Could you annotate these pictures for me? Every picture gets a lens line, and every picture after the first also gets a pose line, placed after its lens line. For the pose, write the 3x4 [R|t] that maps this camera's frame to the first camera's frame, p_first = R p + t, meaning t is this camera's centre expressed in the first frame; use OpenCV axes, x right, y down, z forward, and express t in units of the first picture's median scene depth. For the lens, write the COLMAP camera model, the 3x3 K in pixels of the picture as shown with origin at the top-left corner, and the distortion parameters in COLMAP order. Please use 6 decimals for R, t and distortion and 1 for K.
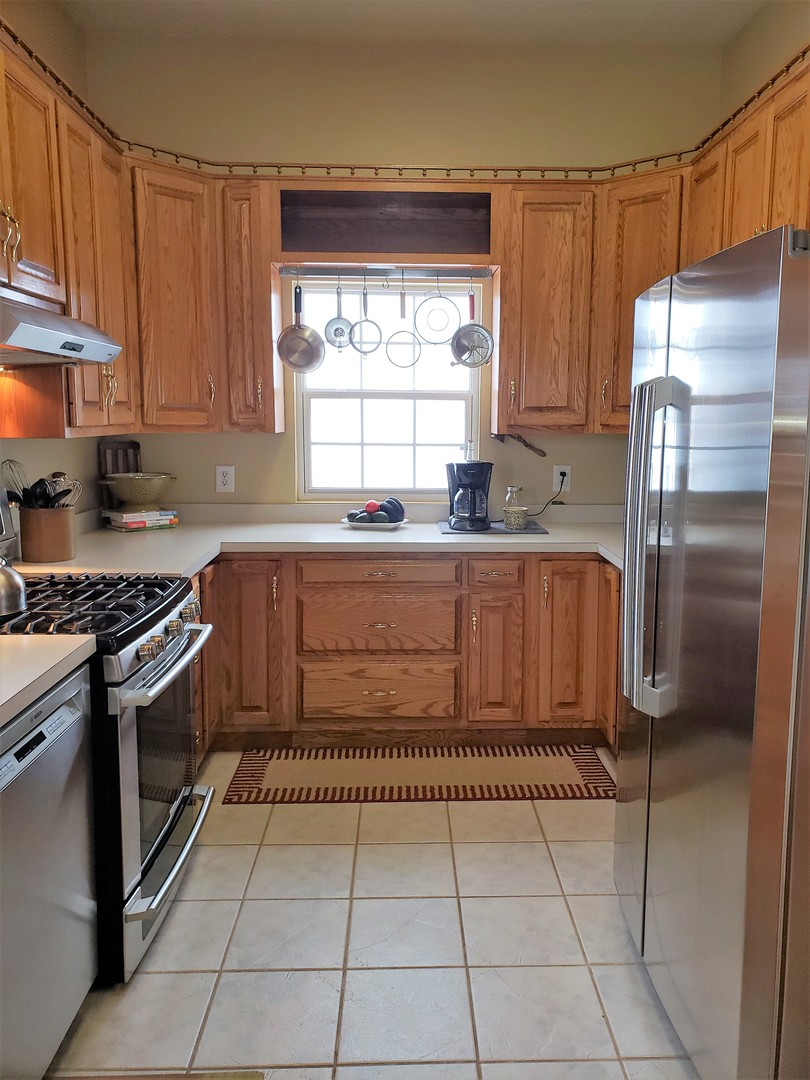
lens RADIAL K [[821.0, 0, 429.6], [0, 821.0, 532.3], [0, 0, 1]] dist [0.015760, -0.000931]
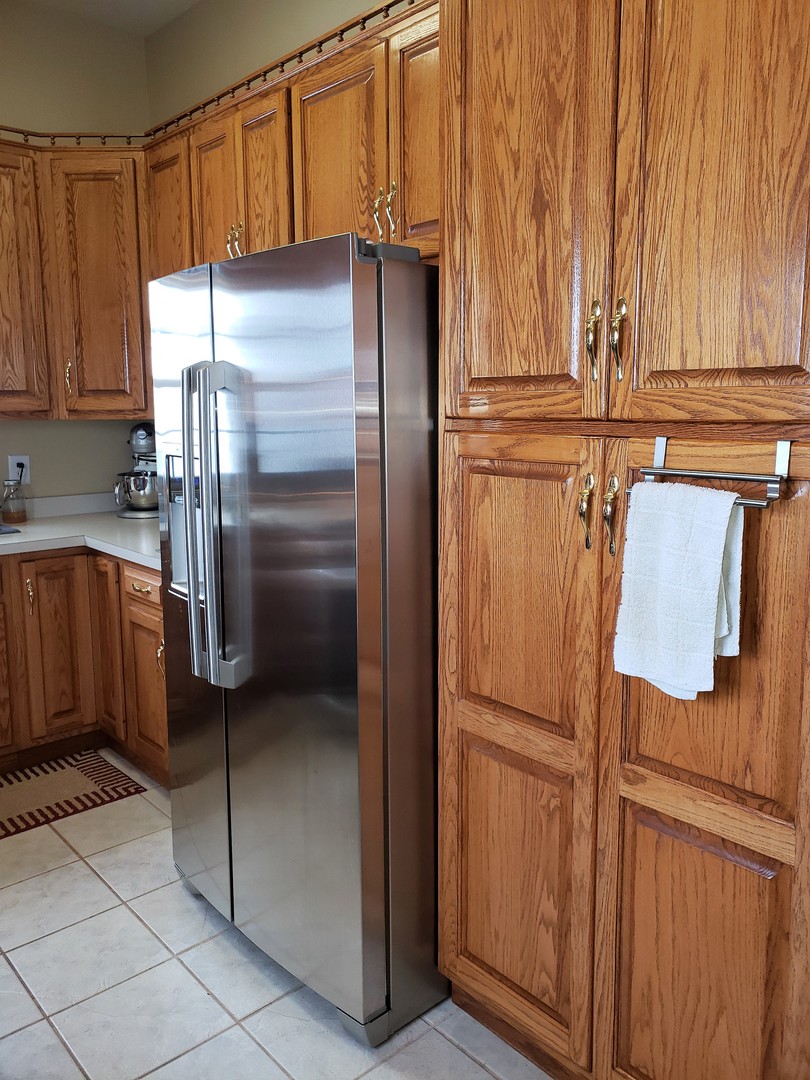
lens RADIAL K [[831.7, 0, 409.2], [0, 831.7, 525.6], [0, 0, 1]] dist [0.010102, 0.004530]
pose [[0.764911, -0.101572, 0.636078, -0.114283], [0.096730, 0.994404, 0.042470, -0.002830], [-0.636832, 0.029042, 0.770455, 0.021503]]
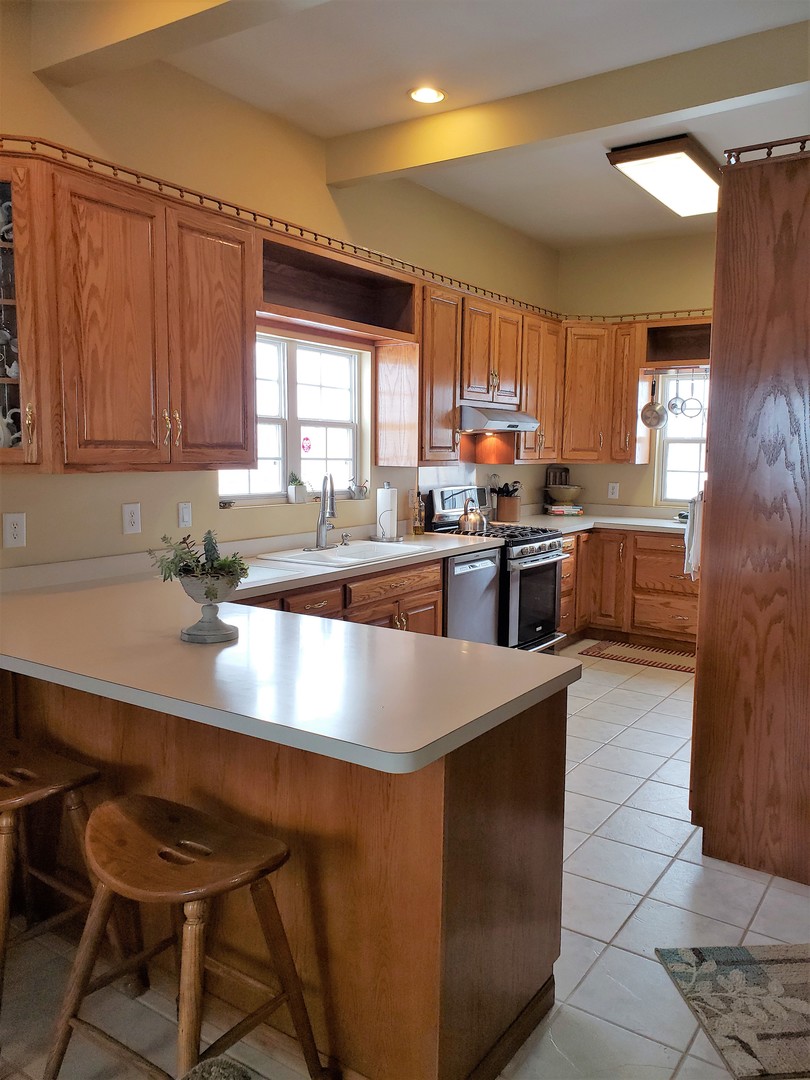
lens RADIAL K [[821.0, 0, 429.6], [0, 821.0, 532.3], [0, 0, 1]] dist [0.015760, -0.000931]
pose [[0.811959, 0.064293, -0.580163, 0.494290], [-0.087640, 0.996077, -0.012270, 0.085910], [0.577098, 0.060808, 0.814408, -0.686333]]
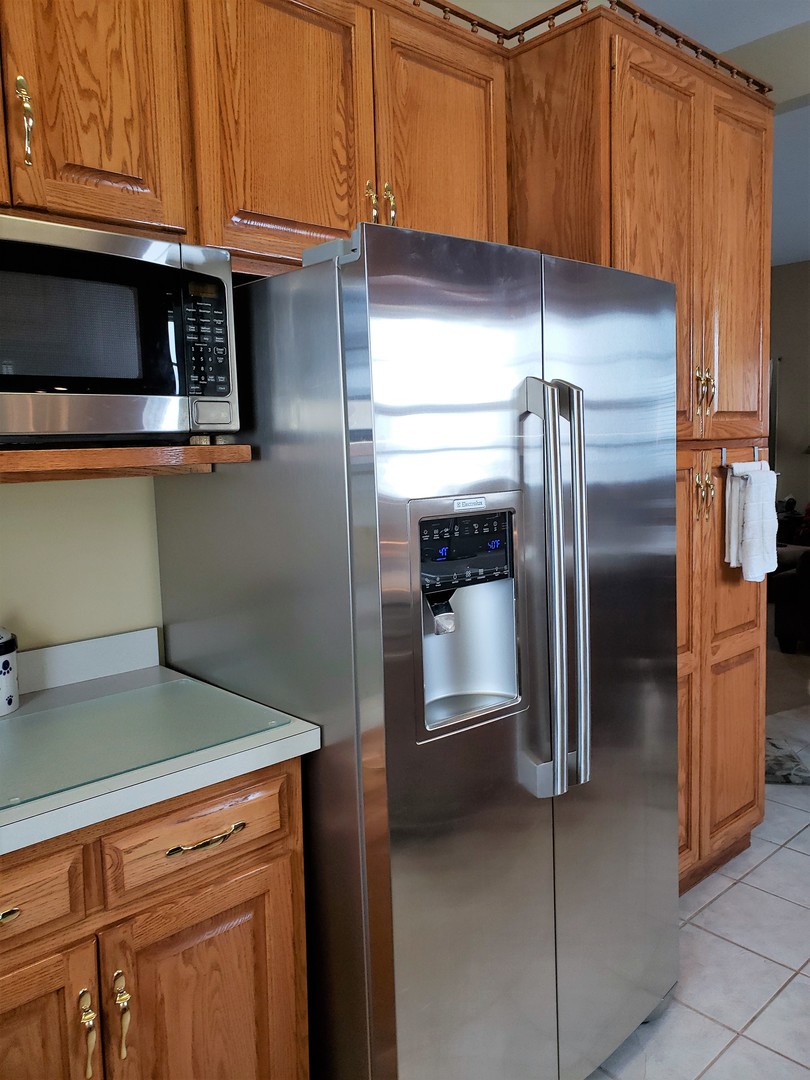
lens RADIAL K [[831.7, 0, 409.2], [0, 831.7, 525.6], [0, 0, 1]] dist [0.010102, 0.004530]
pose [[-0.652856, -0.061421, 0.754987, -0.131454], [0.128653, 0.973235, 0.190425, -0.116810], [-0.746476, 0.221451, -0.627481, 0.873646]]
